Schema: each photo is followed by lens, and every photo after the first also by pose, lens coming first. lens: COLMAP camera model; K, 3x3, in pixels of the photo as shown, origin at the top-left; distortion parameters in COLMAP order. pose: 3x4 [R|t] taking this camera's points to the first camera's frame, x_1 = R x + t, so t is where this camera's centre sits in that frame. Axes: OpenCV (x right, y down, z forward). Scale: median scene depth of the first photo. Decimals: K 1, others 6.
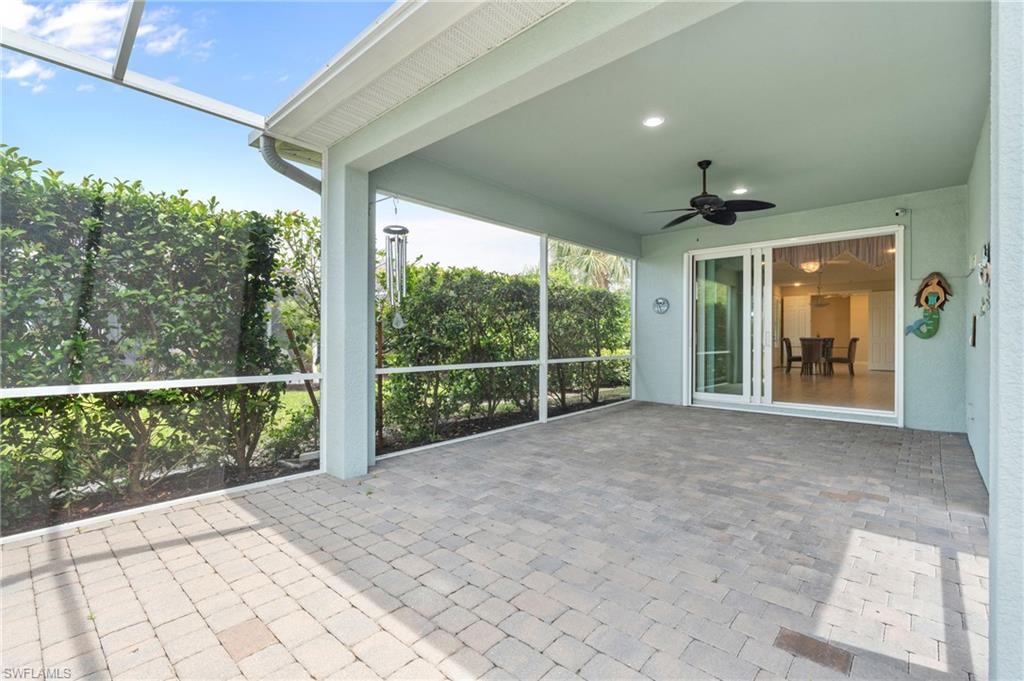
lens RADIAL K [[461.0, 0, 507.5], [0, 461.0, 337.9], [0, 0, 1]] dist [-0.007664, -0.000001]
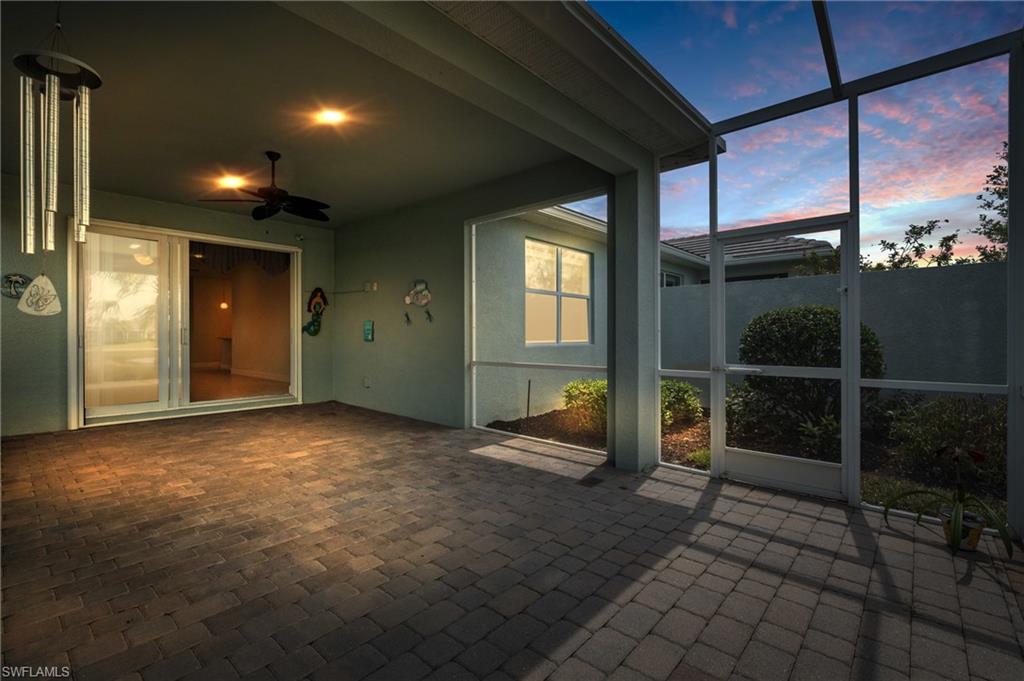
lens RADIAL K [[461.0, 0, 507.5], [0, 461.0, 337.9], [0, 0, 1]] dist [-0.007664, -0.000001]
pose [[-0.008881, -0.008351, 0.999926, -0.664468], [0.000882, 0.999965, 0.008359, -0.004253], [-0.999960, 0.000956, -0.008874, 0.636977]]
